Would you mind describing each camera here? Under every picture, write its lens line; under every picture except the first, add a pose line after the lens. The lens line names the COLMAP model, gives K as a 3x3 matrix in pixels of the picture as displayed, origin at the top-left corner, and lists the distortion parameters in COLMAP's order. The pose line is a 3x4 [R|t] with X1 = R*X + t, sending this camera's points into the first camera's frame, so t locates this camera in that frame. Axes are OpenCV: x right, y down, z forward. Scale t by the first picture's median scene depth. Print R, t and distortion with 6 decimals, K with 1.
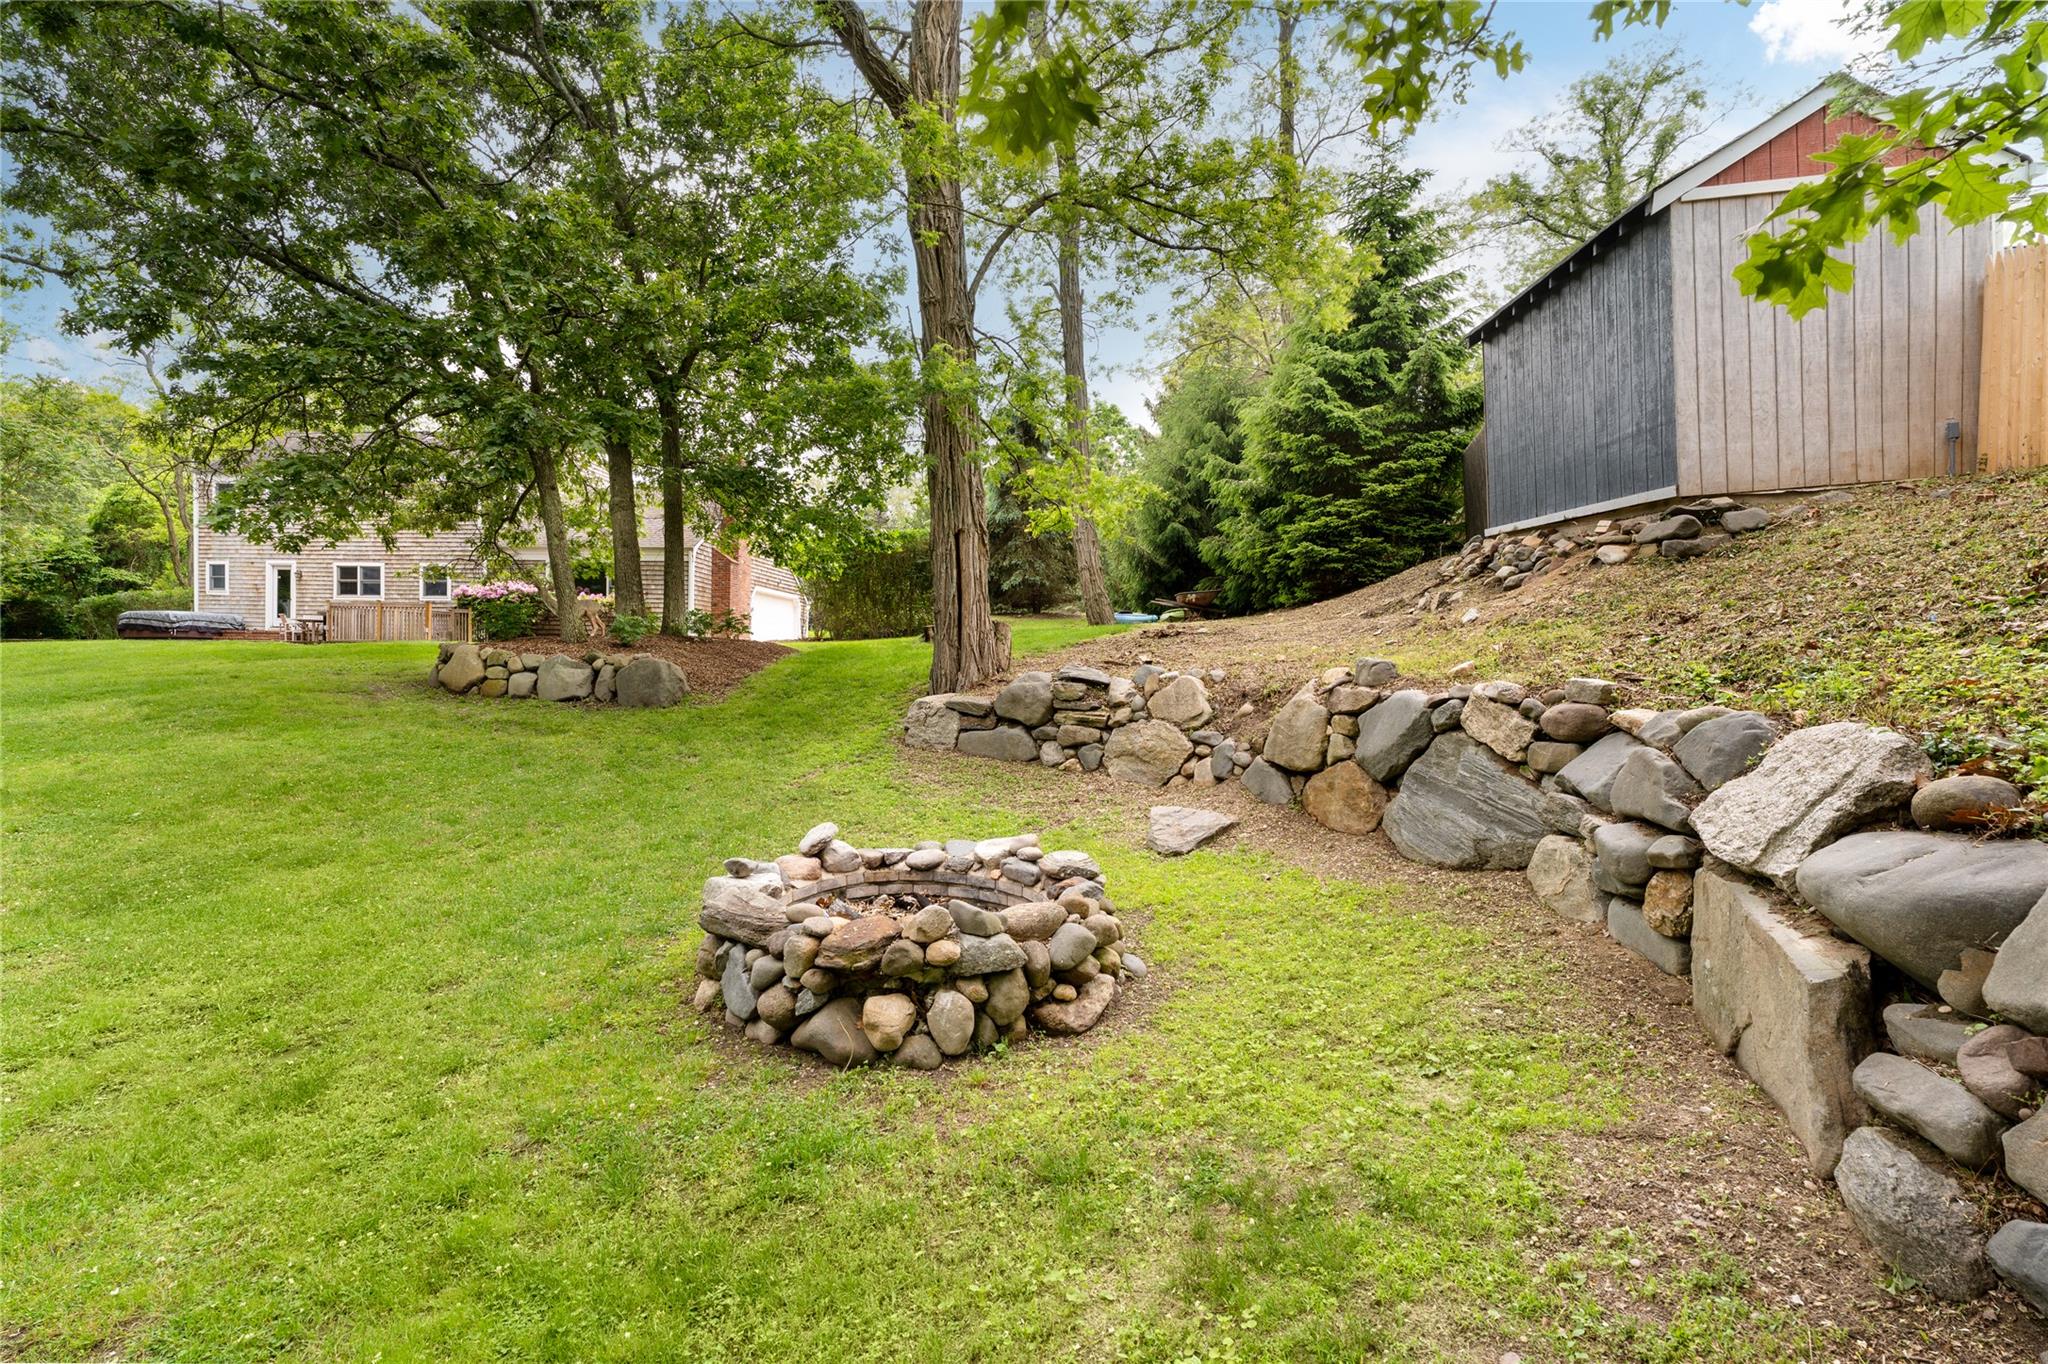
lens RADIAL K [[841.5, 0, 961.5], [0, 841.5, 669.2], [0, 0, 1]] dist [-0.001018, 0.000093]
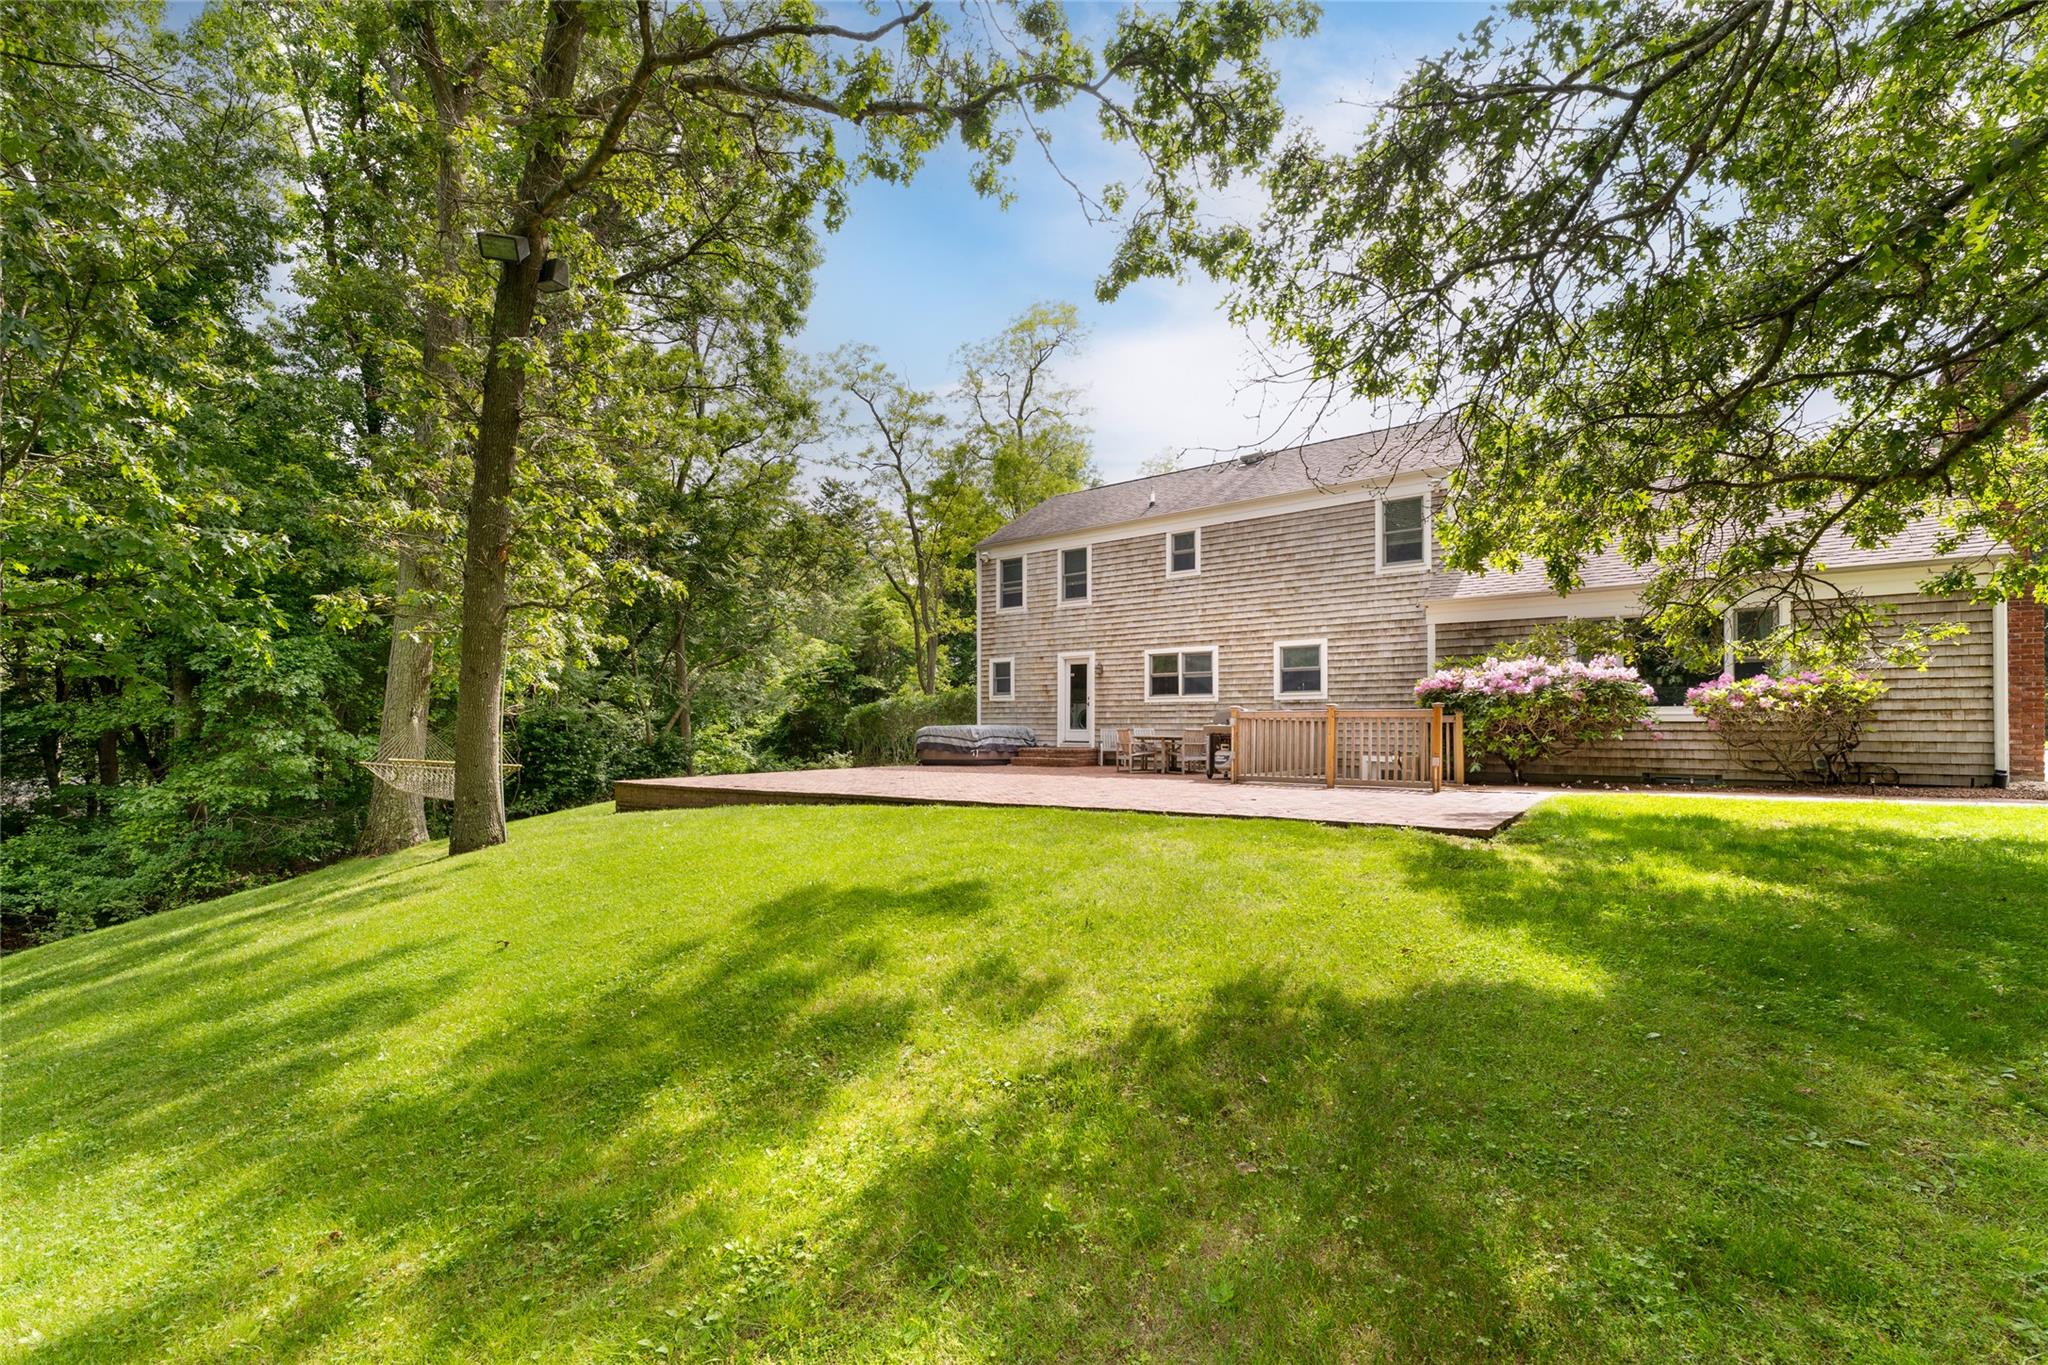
lens RADIAL K [[841.5, 0, 1018.4], [0, 841.5, 696.0], [0, 0, 1]] dist [-0.001018, 0.000093]
pose [[0.850687, -0.035997, -0.524439, -0.463531], [0.001505, 0.997815, -0.066048, -0.041790], [0.525671, 0.055397, 0.848882, 0.345960]]
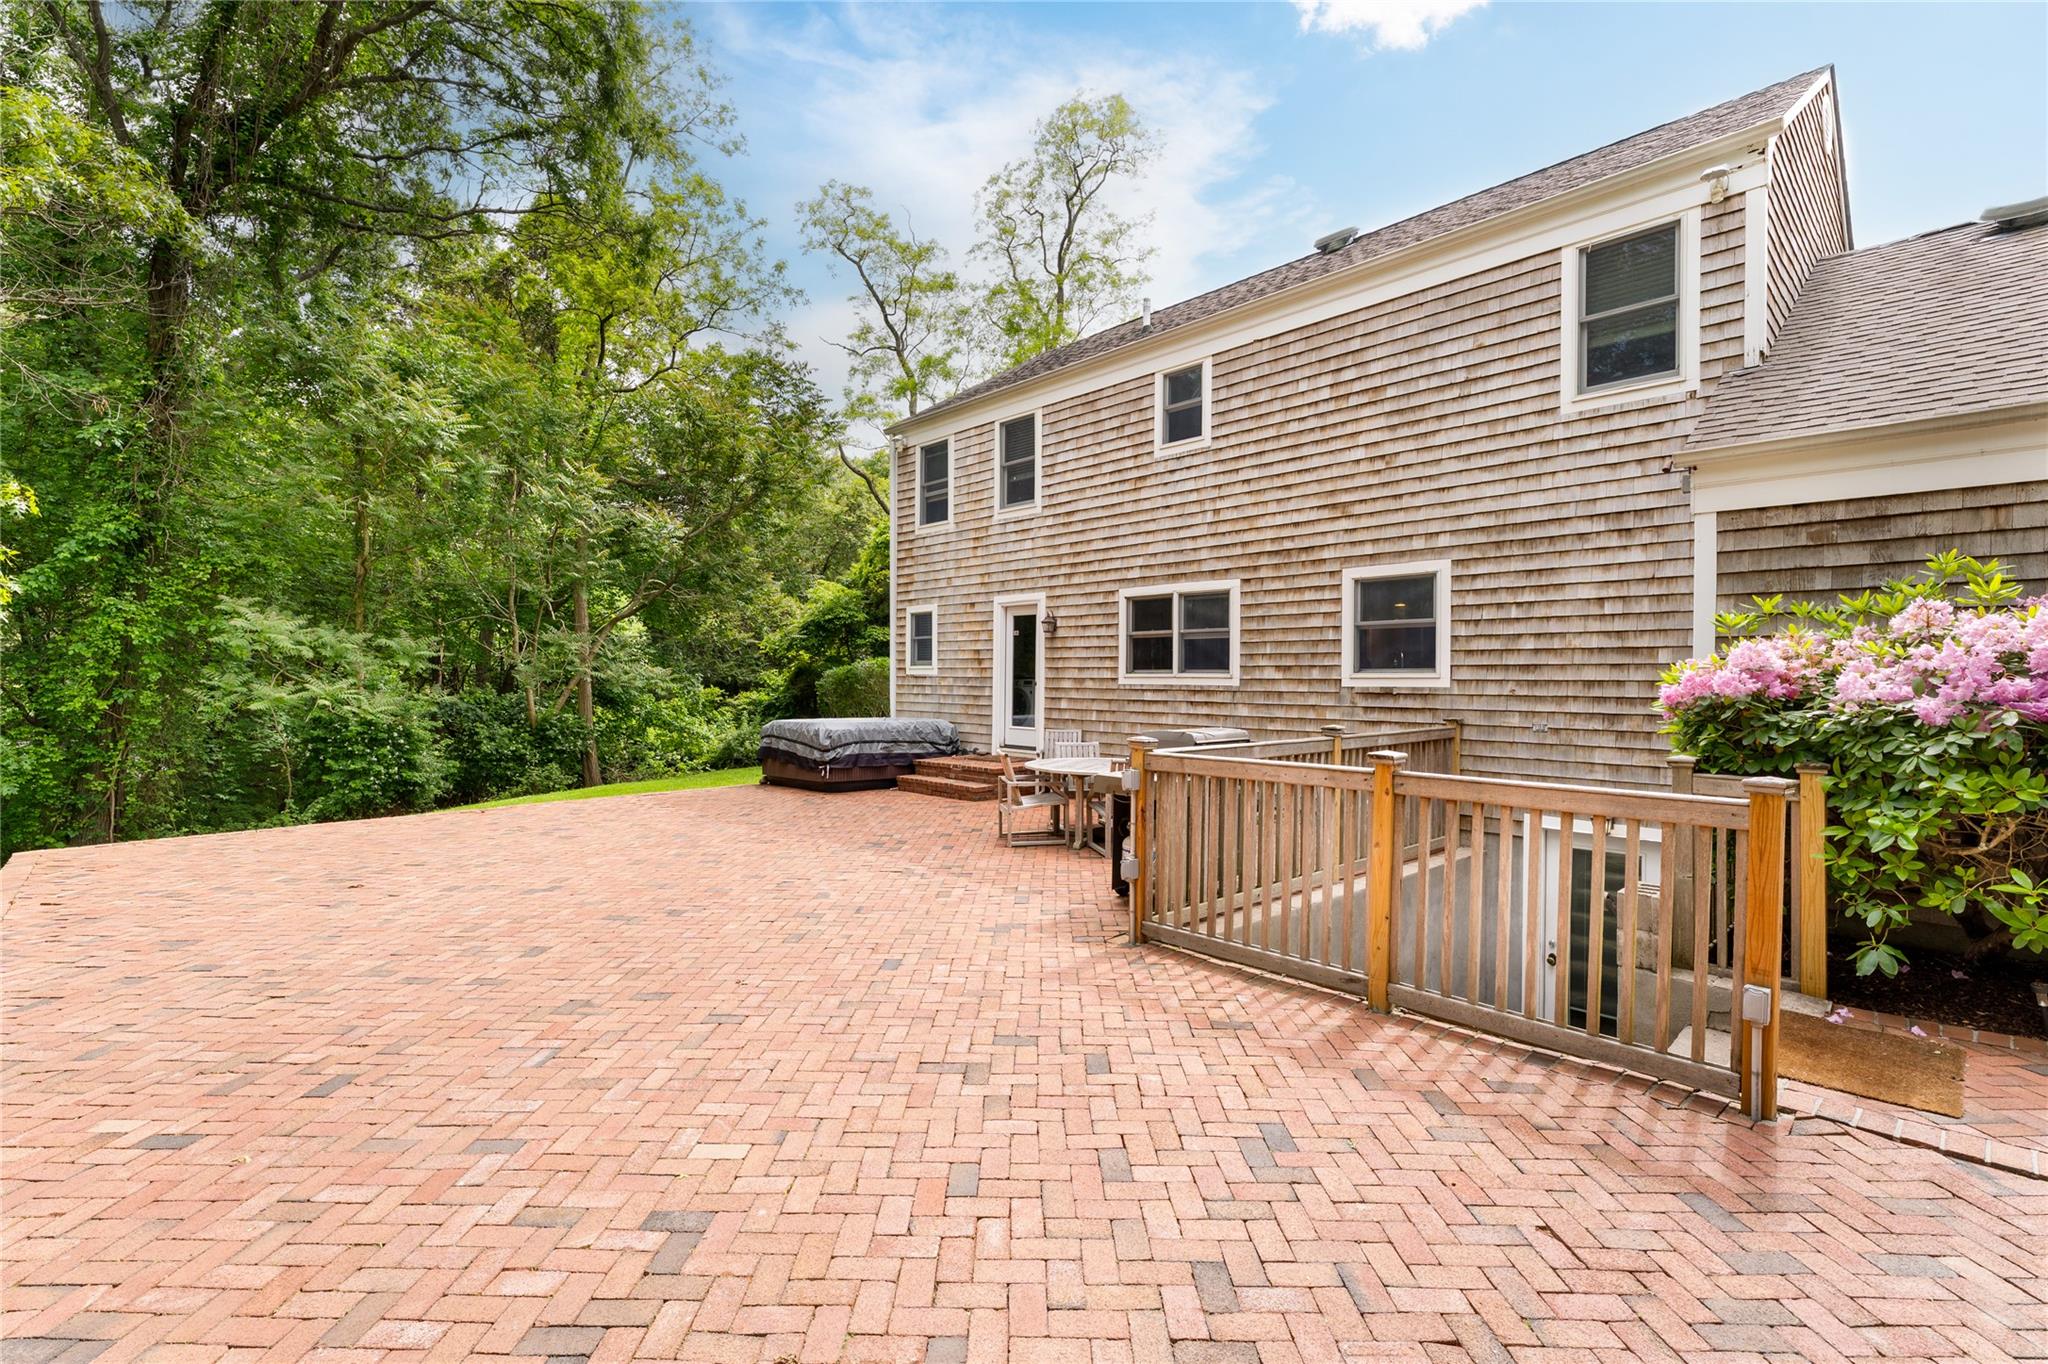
lens RADIAL K [[894.9, 0, 1035.0], [0, 894.9, 673.1], [0, 0, 1]] dist [-0.002552, -0.000082]
pose [[0.762224, -0.017710, -0.647071, -0.501922], [-0.000586, 0.999606, -0.028049, -0.075261], [0.647313, 0.021758, 0.761913, 0.650739]]
